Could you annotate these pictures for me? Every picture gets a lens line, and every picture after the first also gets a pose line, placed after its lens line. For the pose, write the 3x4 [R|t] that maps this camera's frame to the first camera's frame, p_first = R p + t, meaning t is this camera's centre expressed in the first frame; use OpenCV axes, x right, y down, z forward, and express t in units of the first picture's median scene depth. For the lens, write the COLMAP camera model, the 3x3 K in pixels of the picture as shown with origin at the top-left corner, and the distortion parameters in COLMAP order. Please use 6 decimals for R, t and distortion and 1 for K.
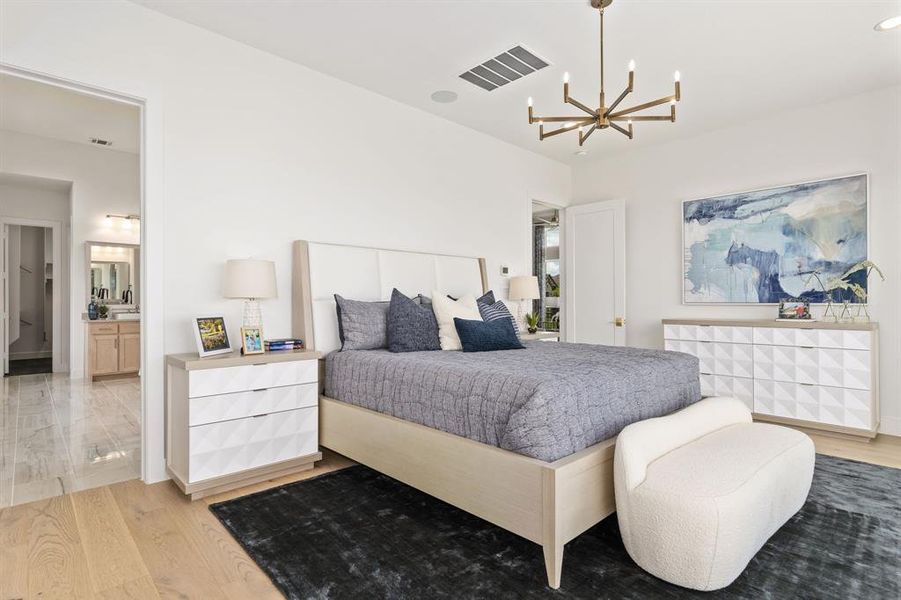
lens RADIAL K [[442.4, 0, 445.0], [0, 442.4, 296.8], [0, 0, 1]] dist [-0.003653, 0.000665]
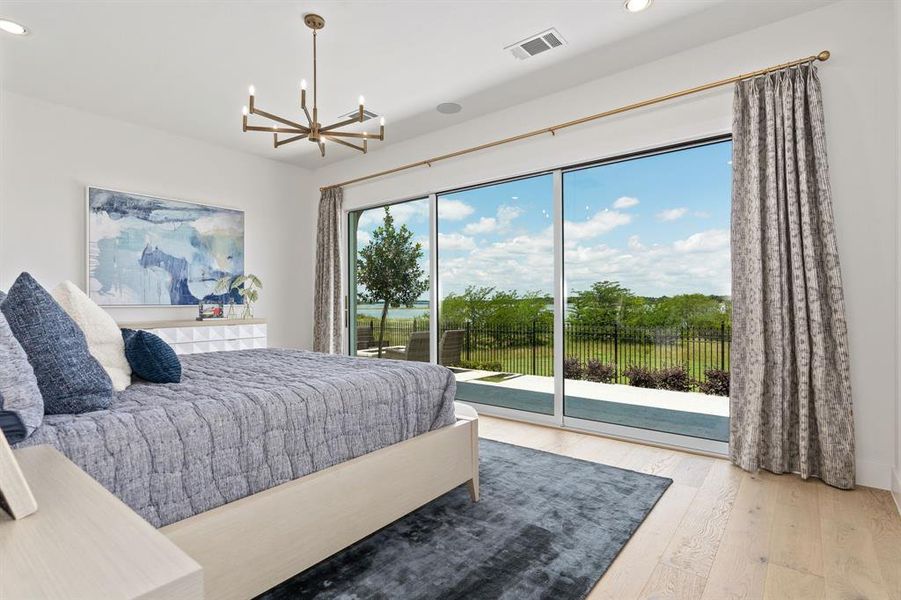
lens RADIAL K [[442.4, 0, 445.0], [0, 442.4, 296.8], [0, 0, 1]] dist [-0.003653, 0.000665]
pose [[-0.120291, 0.013786, 0.992643, -0.441780], [-0.005024, 0.999882, -0.014495, 0.006299], [-0.992726, -0.006730, -0.120207, 0.481310]]
